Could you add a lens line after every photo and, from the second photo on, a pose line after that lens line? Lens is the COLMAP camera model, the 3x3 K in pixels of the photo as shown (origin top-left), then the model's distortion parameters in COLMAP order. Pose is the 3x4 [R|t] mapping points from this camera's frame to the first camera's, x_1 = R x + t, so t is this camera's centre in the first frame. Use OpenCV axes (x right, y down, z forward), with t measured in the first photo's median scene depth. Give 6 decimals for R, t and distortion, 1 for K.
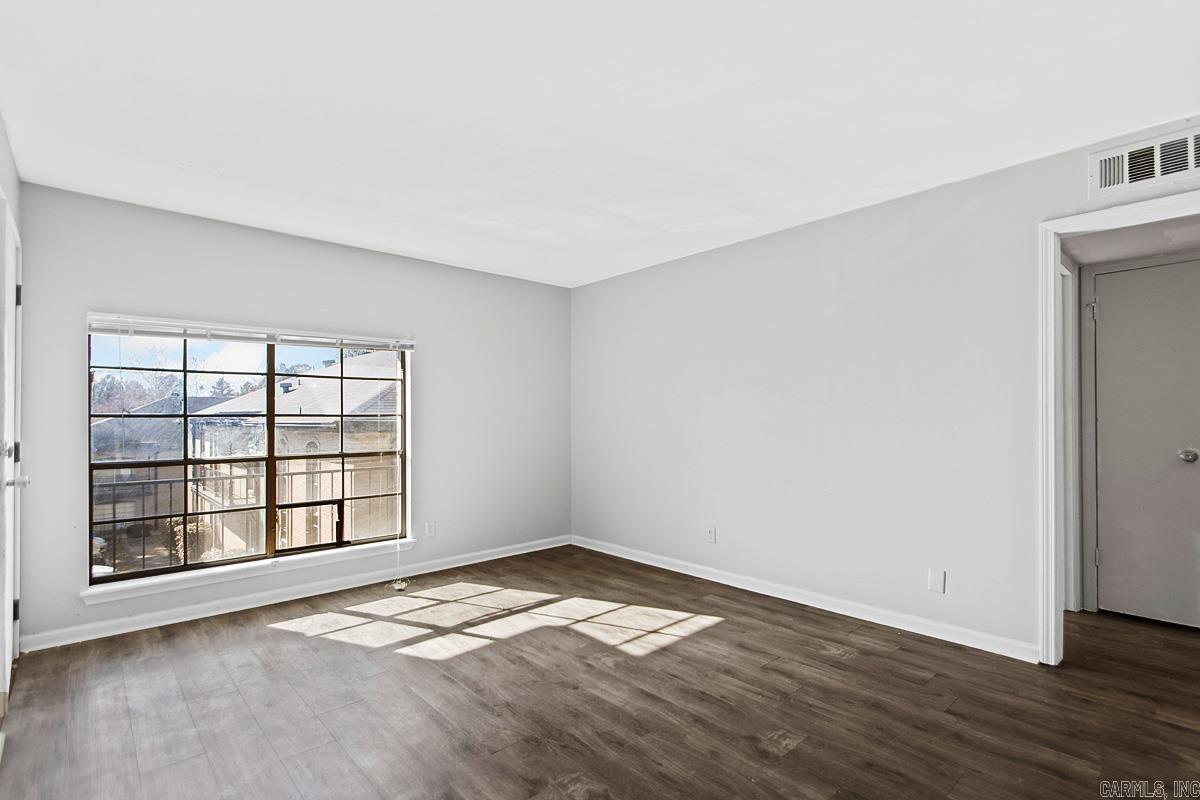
lens RADIAL K [[541.8, 0, 600.6], [0, 541.8, 416.8], [0, 0, 1]] dist [-0.000850, -0.000189]
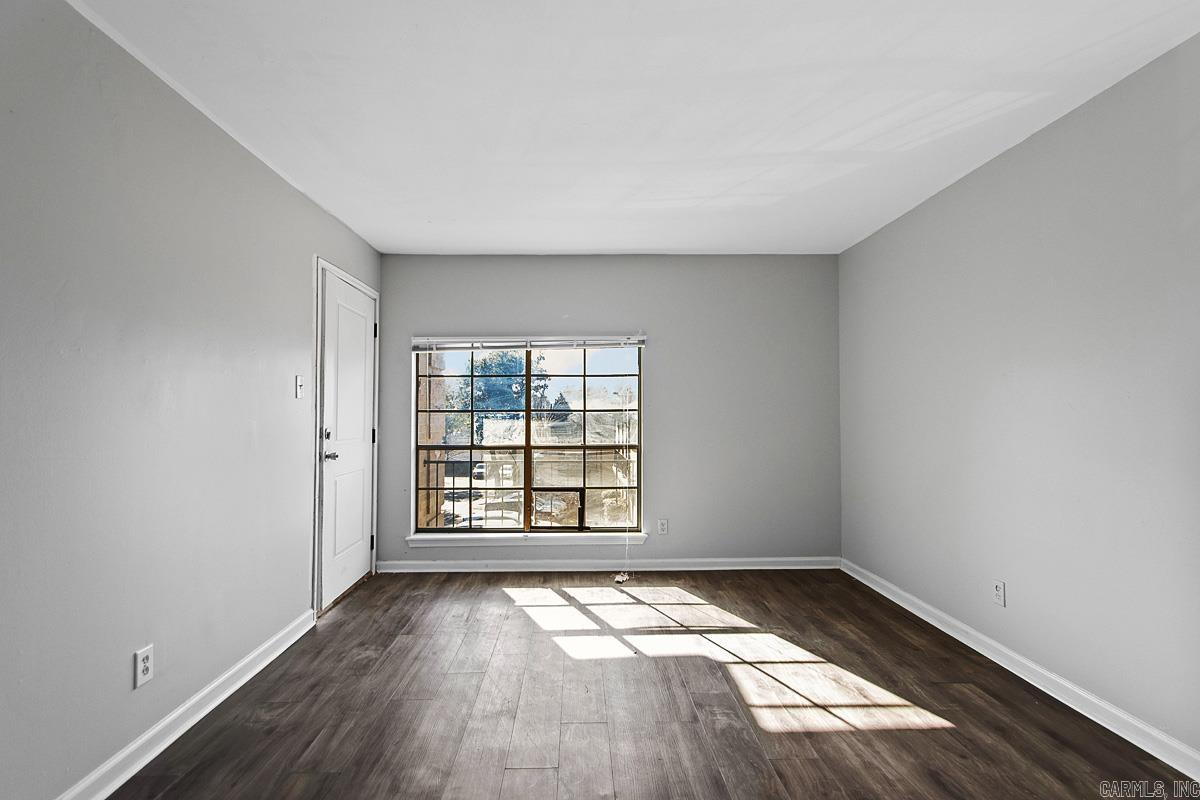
lens RADIAL K [[556.7, 0, 611.9], [0, 556.7, 405.2], [0, 0, 1]] dist [0.000274, -0.000790]
pose [[0.755442, -0.007832, -0.655169, 0.334618], [0.002509, 0.999956, -0.009060, -0.003363], [0.655211, 0.005200, 0.755428, 0.215600]]
